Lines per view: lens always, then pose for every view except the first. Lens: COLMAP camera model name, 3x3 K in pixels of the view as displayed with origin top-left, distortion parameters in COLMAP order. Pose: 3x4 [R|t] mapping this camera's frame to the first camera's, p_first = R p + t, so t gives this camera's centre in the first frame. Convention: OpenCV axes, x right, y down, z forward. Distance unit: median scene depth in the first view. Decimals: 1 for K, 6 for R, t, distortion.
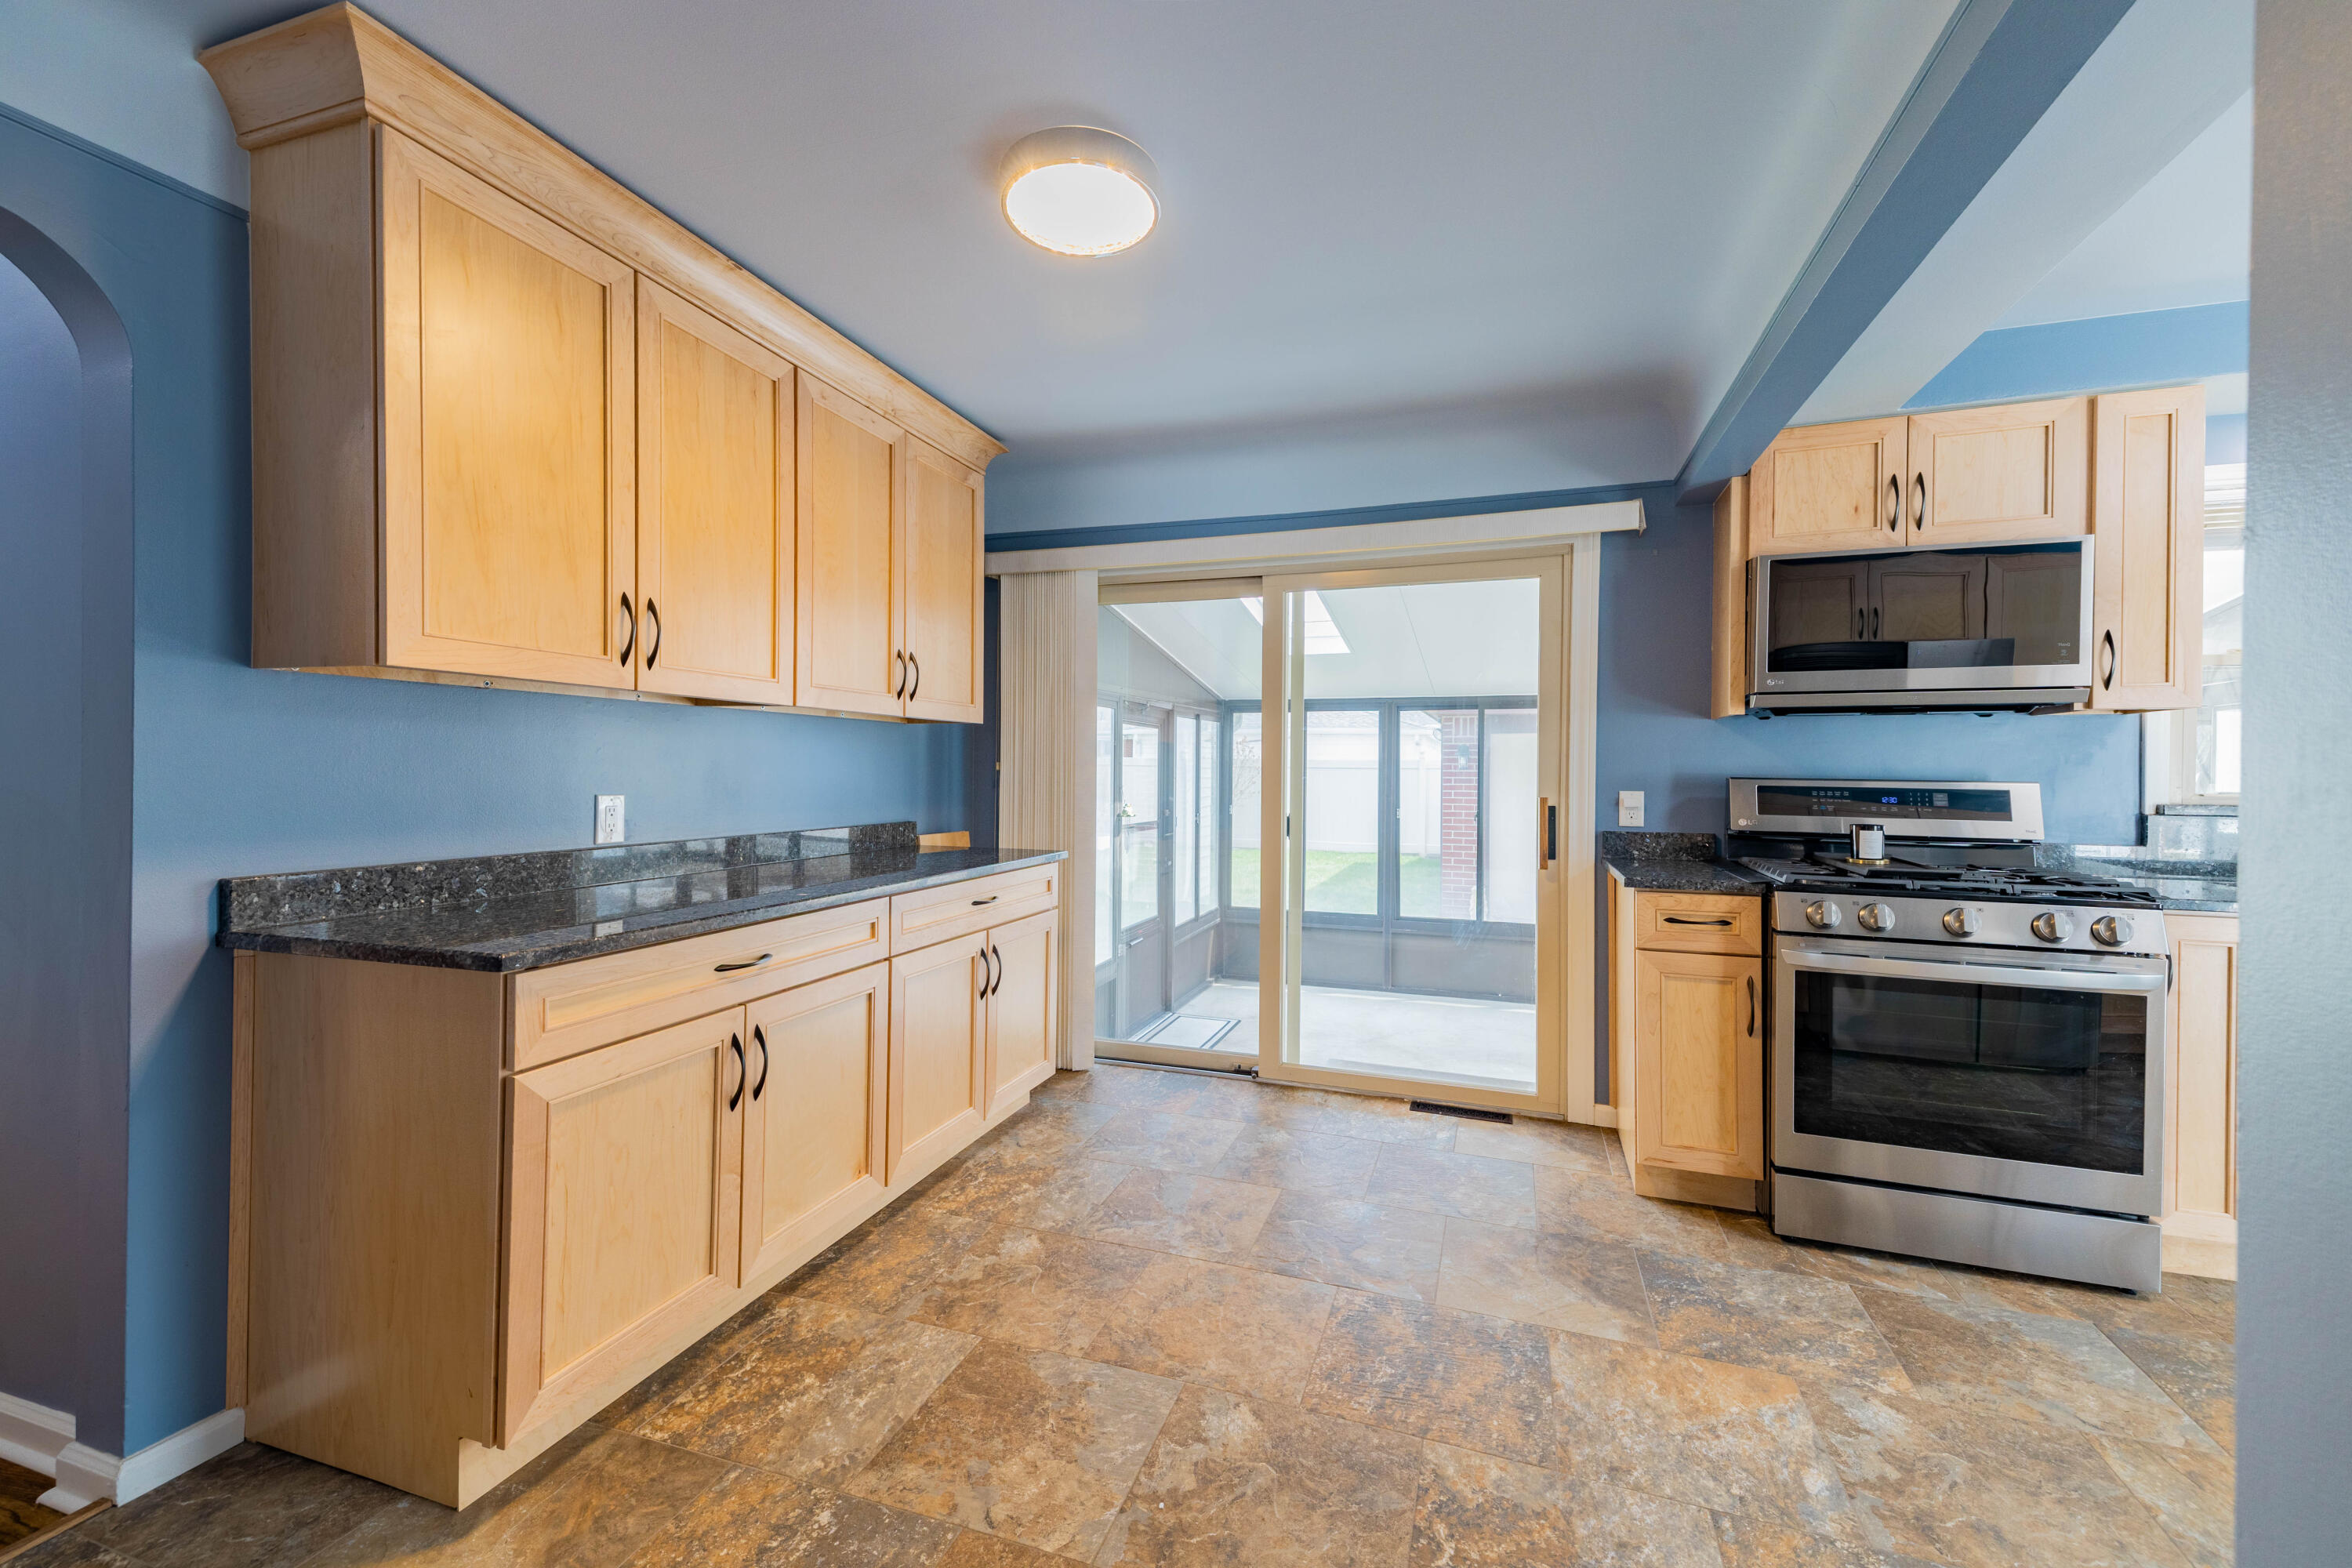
lens RADIAL K [[952.0, 0, 1176.1], [0, 952.0, 776.2], [0, 0, 1]] dist [0.057953, -0.022441]
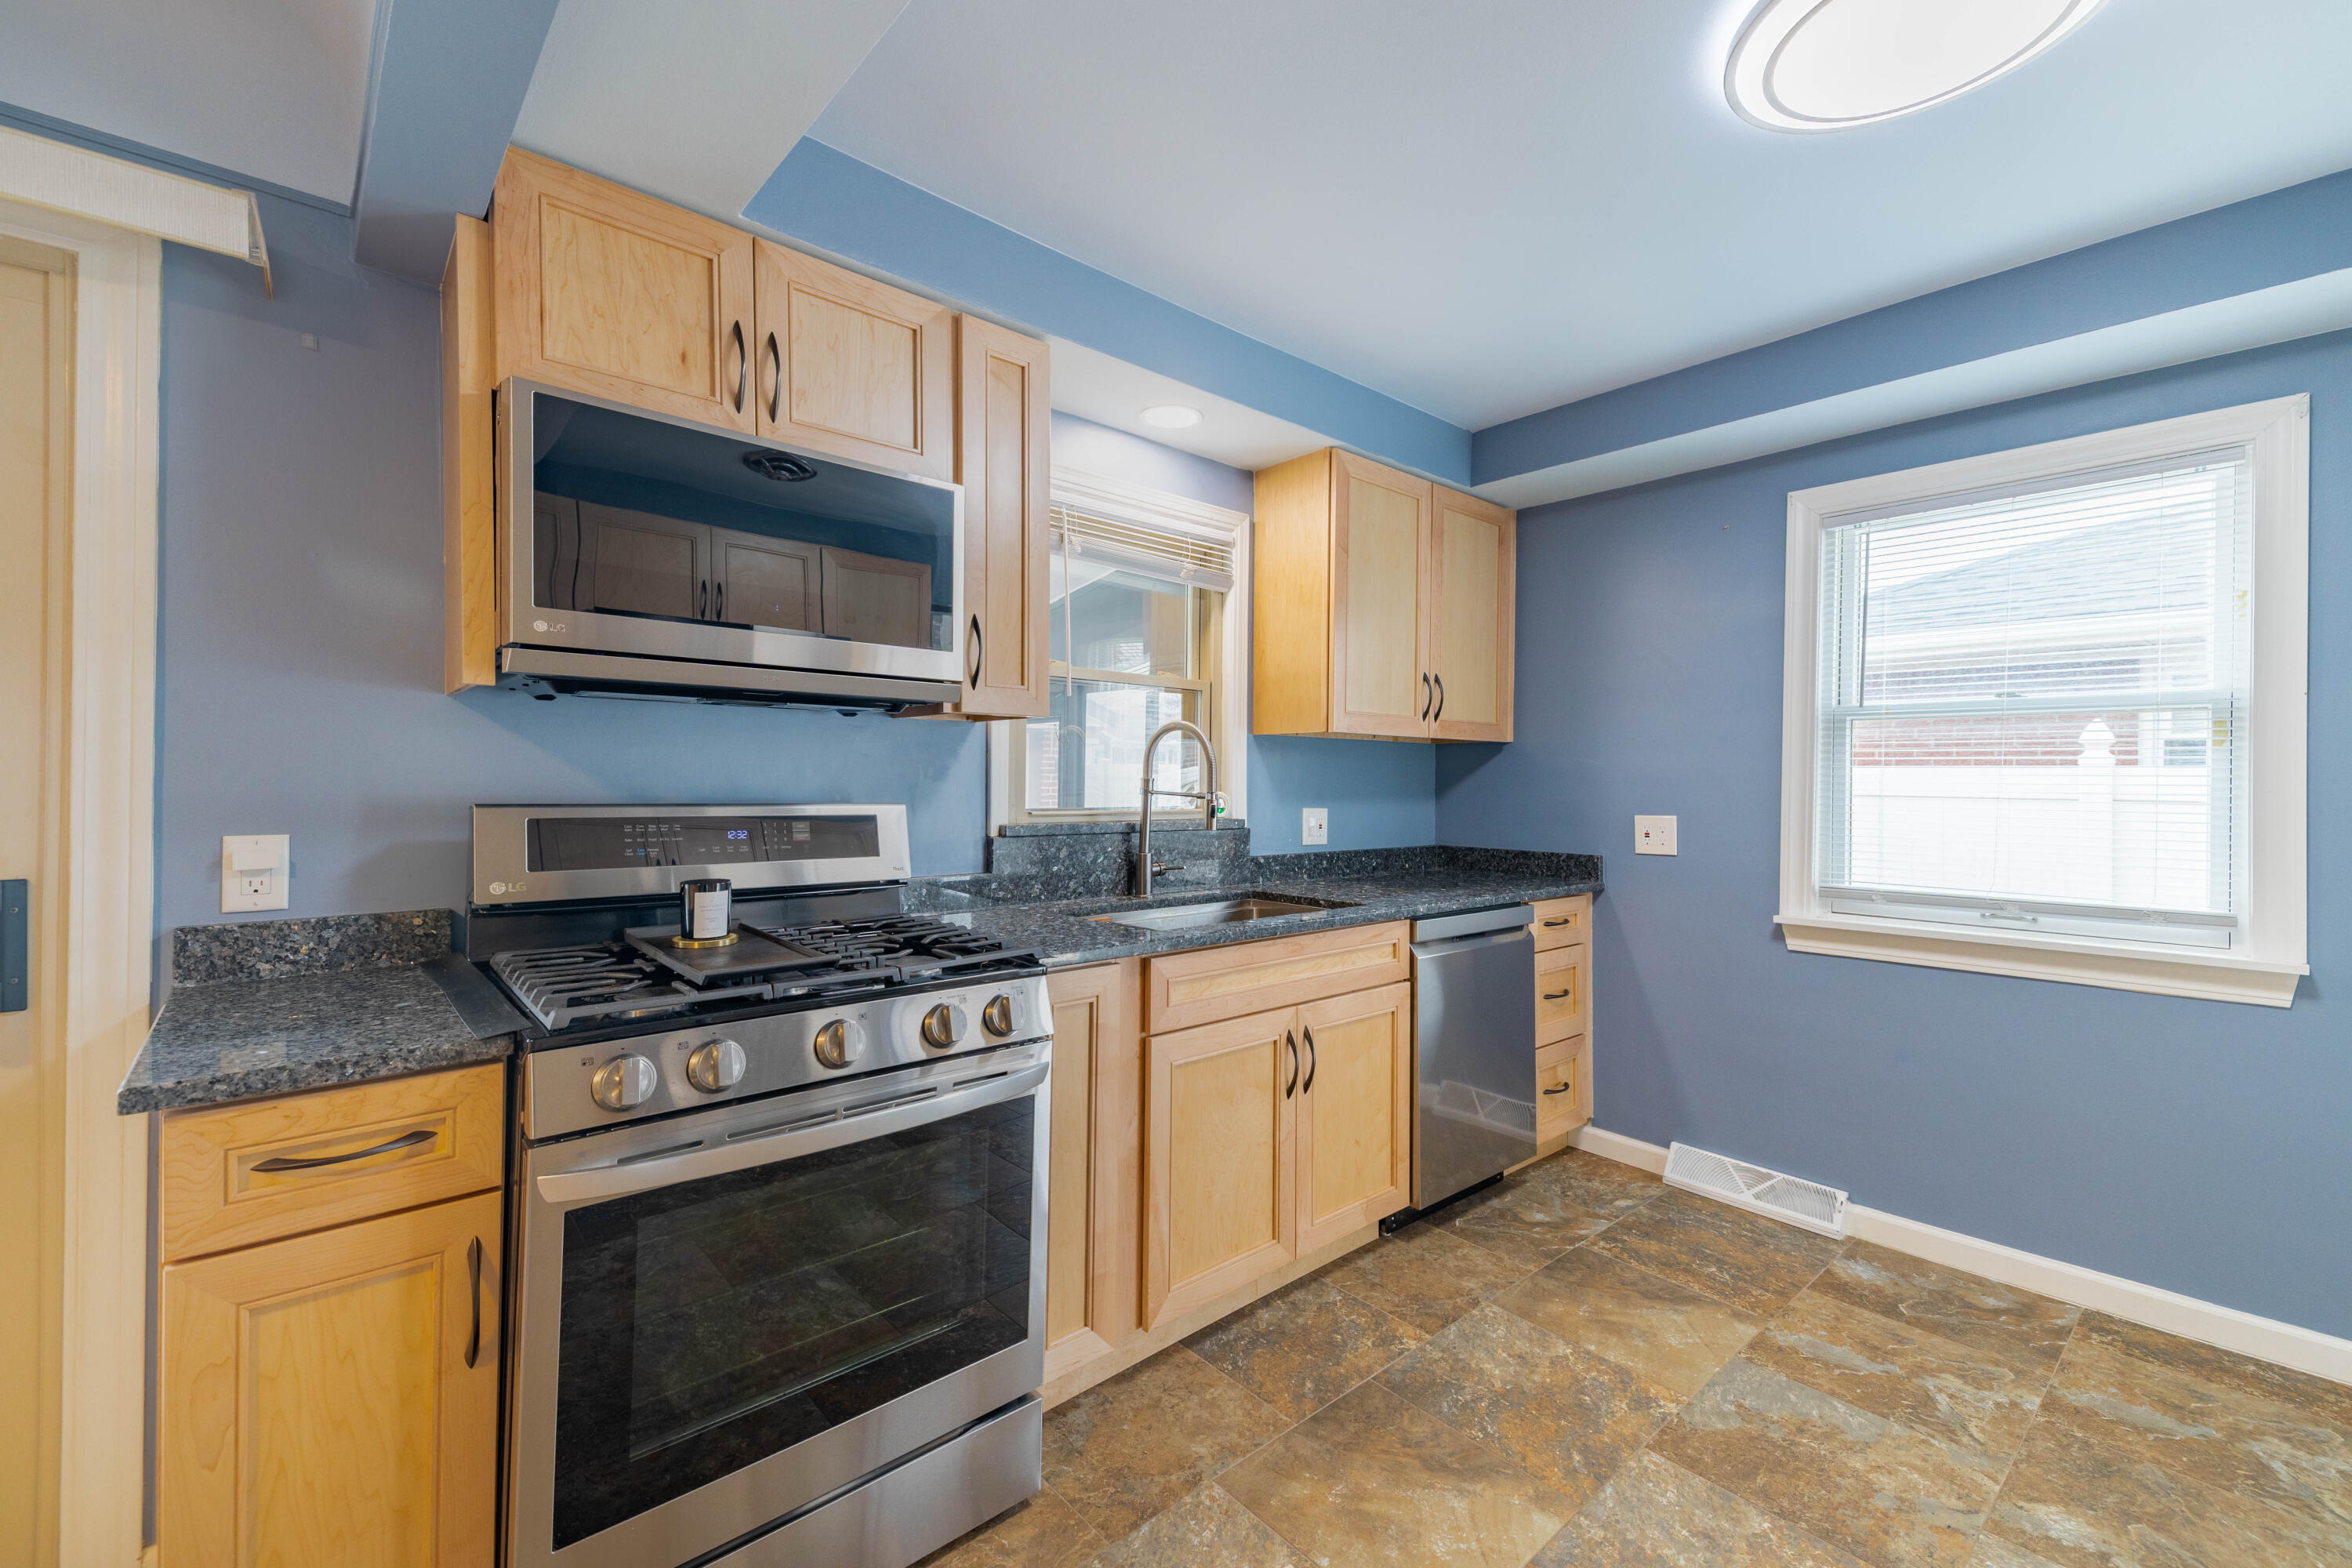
lens RADIAL K [[970.5, 0, 1177.9], [0, 970.5, 777.8], [0, 0, 1]] dist [0.059160, -0.021643]
pose [[0.491029, -0.003081, 0.871138, 0.336637], [-0.002554, 0.999984, 0.004977, -0.019841], [-0.871140, -0.004669, 0.491013, 0.465892]]
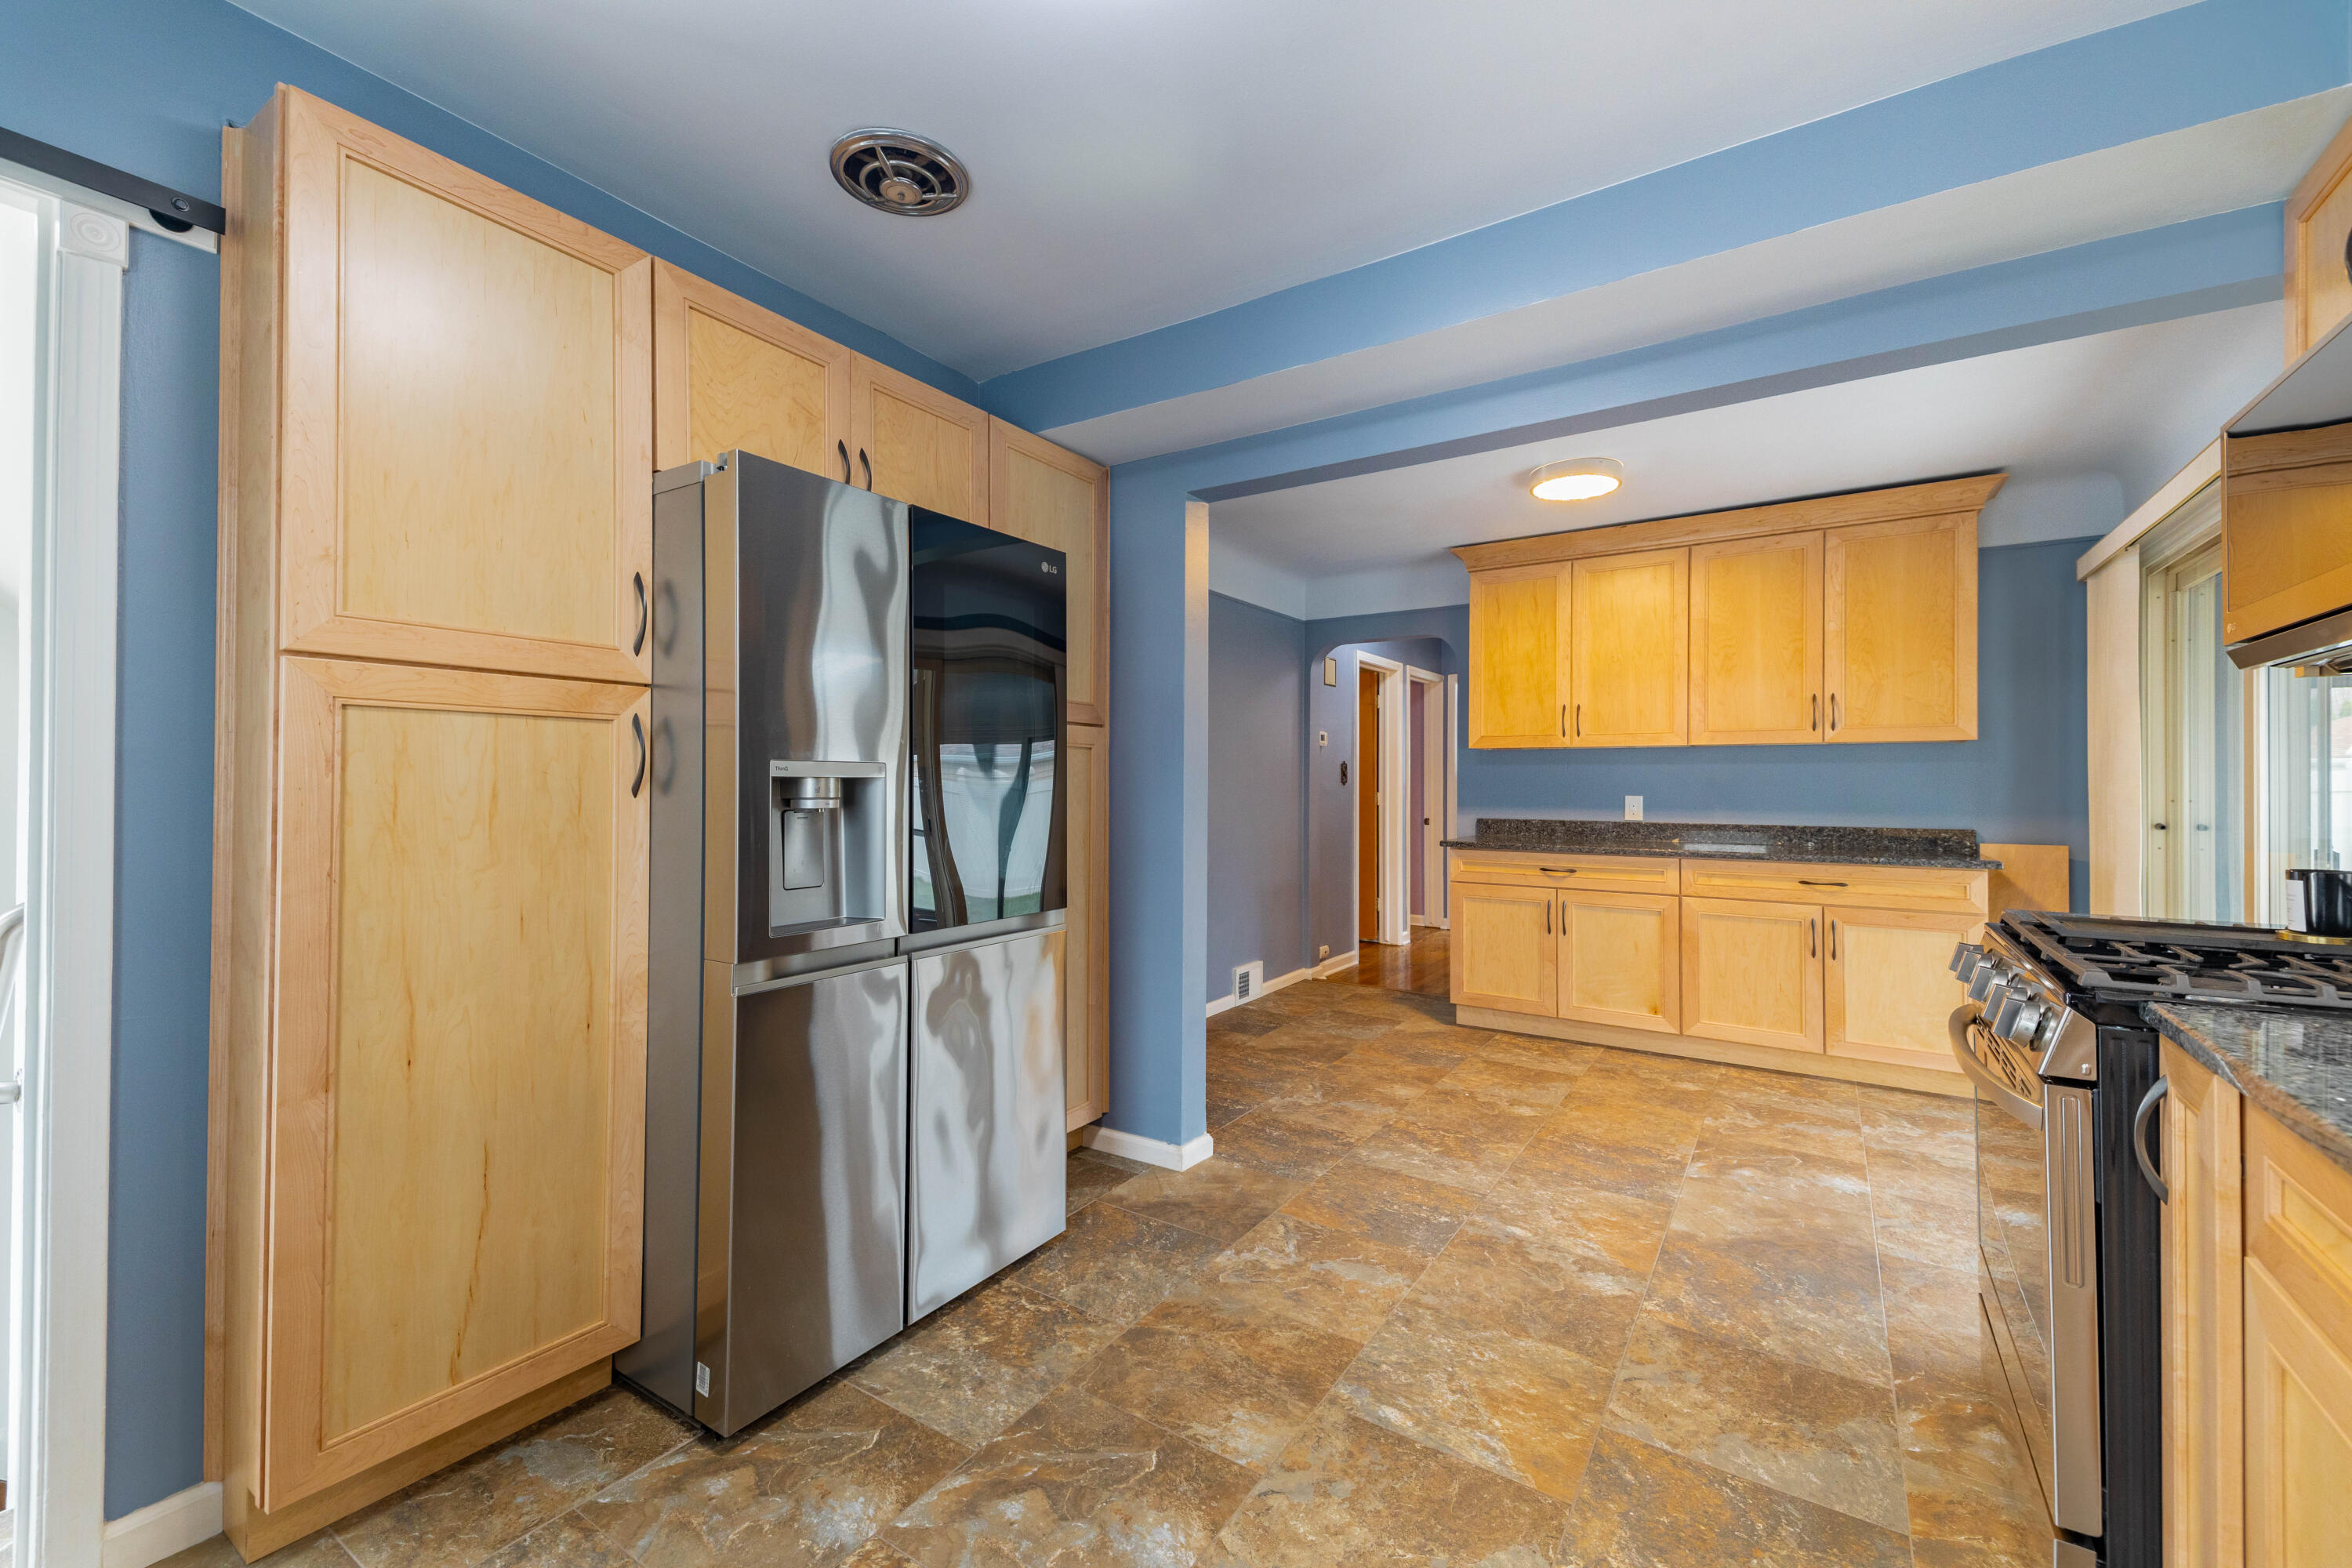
lens RADIAL K [[952.0, 0, 1176.1], [0, 952.0, 776.2], [0, 0, 1]] dist [0.057953, -0.022441]
pose [[-0.250034, -0.013279, -0.968146, 1.473592], [-0.008247, 0.999899, -0.011585, 0.008998], [0.968202, 0.005088, -0.250118, 0.549539]]
